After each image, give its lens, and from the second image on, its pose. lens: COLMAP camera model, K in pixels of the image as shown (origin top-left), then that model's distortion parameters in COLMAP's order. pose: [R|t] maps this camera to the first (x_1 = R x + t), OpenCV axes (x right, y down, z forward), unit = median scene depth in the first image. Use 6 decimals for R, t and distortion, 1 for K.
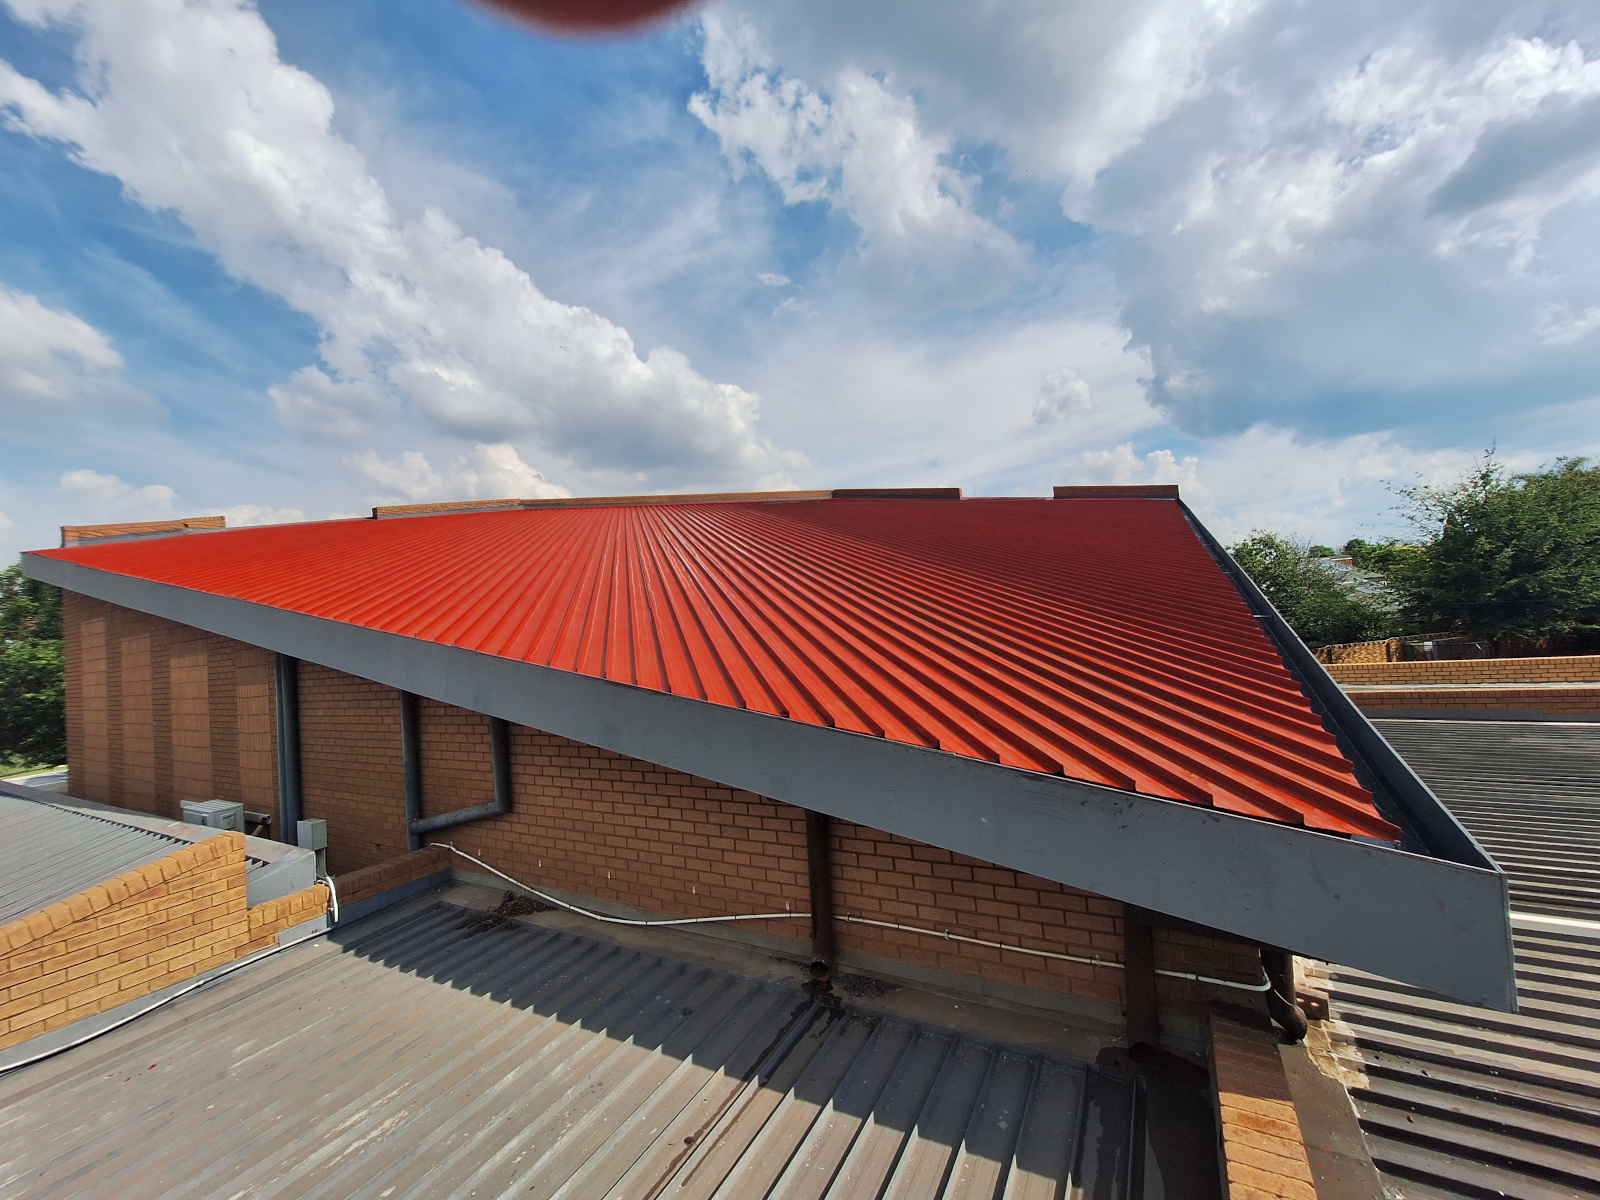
lens RADIAL K [[635.3, 0, 800.0], [0, 635.3, 600.0], [0, 0, 1]] dist [-0.001524, 0.000205]
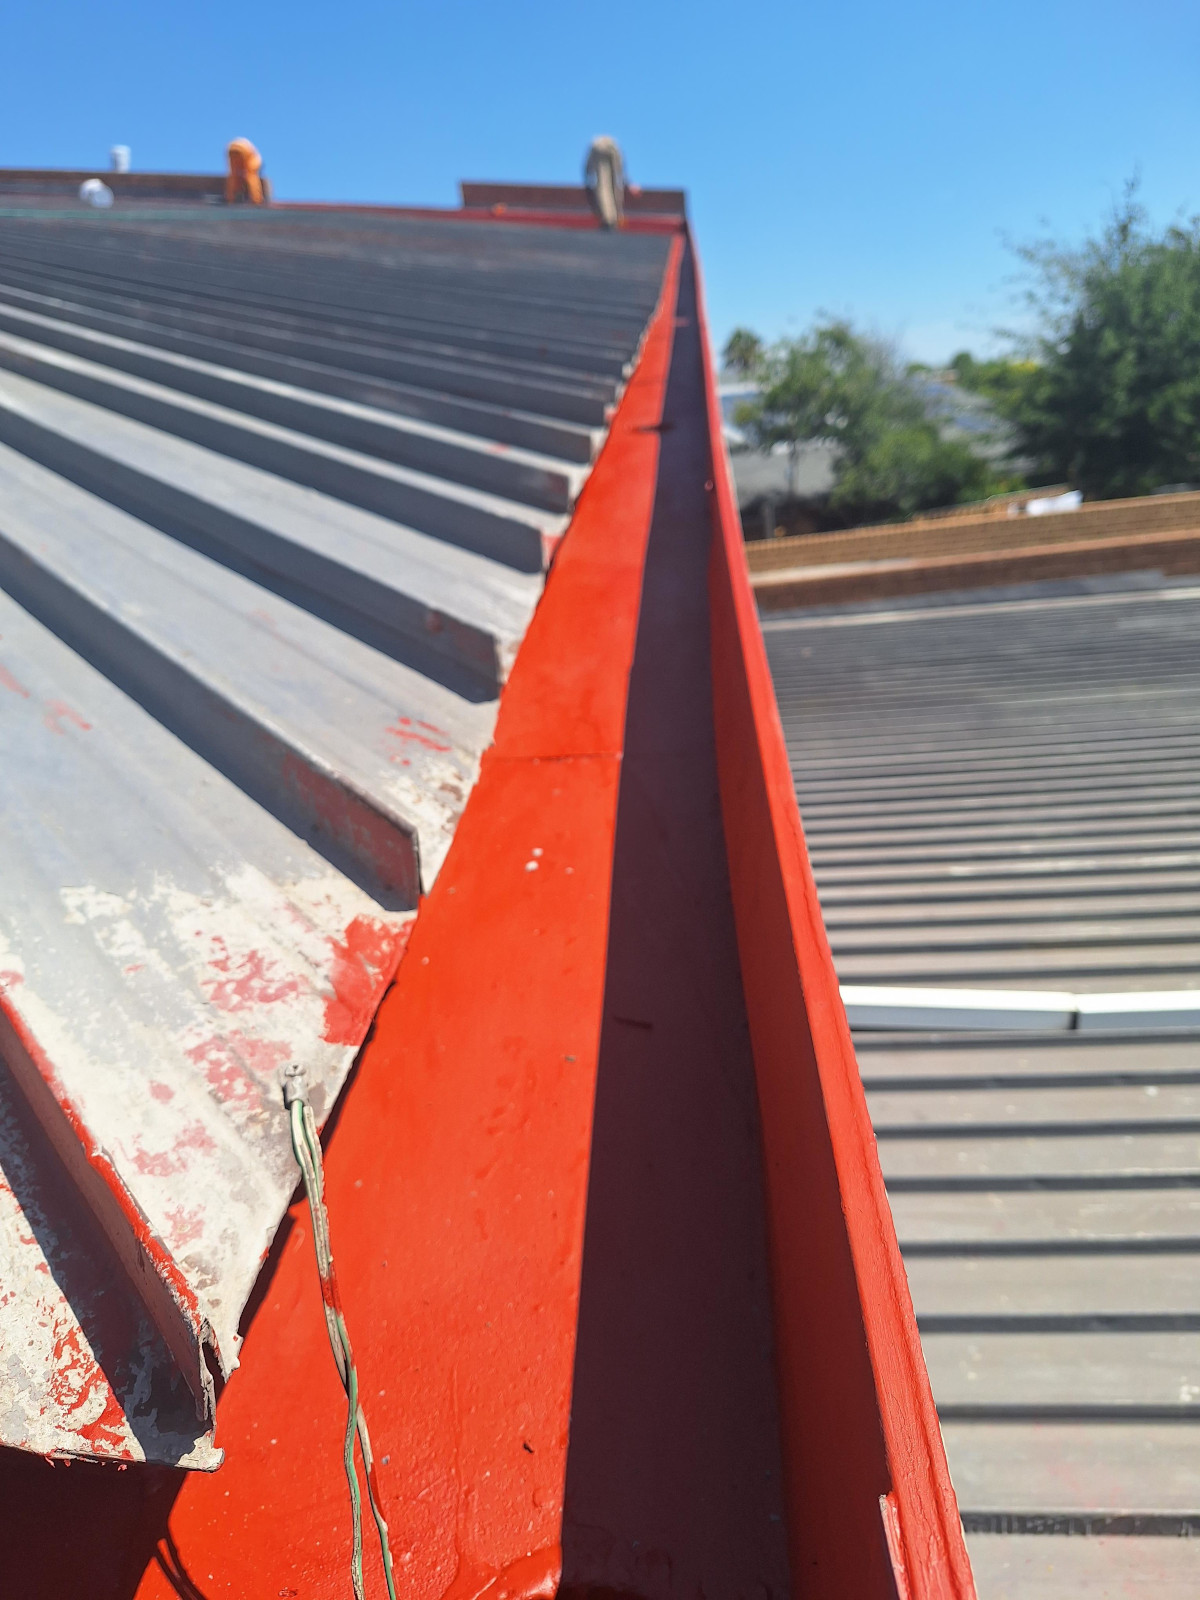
lens RADIAL K [[1144.2, 0, 600.0], [0, 1144.2, 800.0], [0, 0, 1]] dist [-0.002882, -0.000982]
pose [[0.910440, -0.136566, 0.390448, 0.394627], [0.022820, 0.959072, 0.282242, 0.101941], [-0.413012, -0.248054, 0.876293, 0.364638]]
